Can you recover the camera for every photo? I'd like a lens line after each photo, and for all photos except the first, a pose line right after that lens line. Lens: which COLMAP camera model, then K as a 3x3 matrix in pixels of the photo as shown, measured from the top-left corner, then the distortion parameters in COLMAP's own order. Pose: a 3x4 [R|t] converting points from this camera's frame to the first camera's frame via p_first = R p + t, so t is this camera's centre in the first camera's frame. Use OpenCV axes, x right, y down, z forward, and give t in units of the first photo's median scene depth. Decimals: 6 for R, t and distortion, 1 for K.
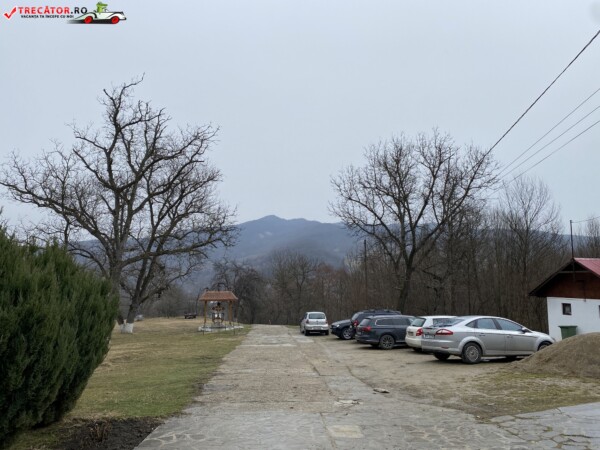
lens RADIAL K [[452.9, 0, 296.5], [0, 452.9, 217.2], [0, 0, 1]] dist [0.013084, -0.001544]
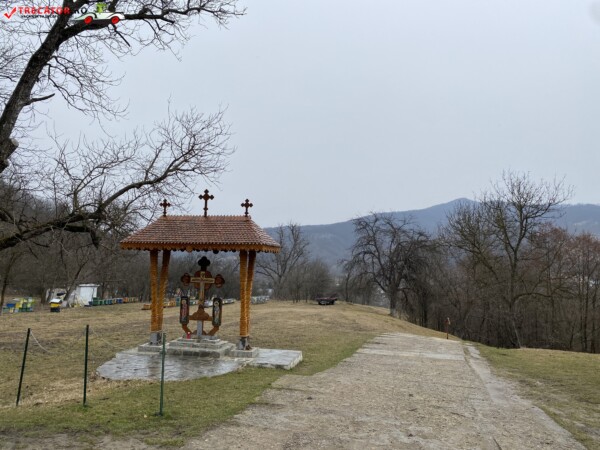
lens RADIAL K [[452.9, 0, 296.5], [0, 452.9, 217.2], [0, 0, 1]] dist [0.013084, -0.001544]
pose [[0.918338, -0.017653, -0.395403, -0.008390], [0.029093, 0.999313, 0.022954, 0.077852], [0.394726, -0.032583, 0.918221, 0.379119]]
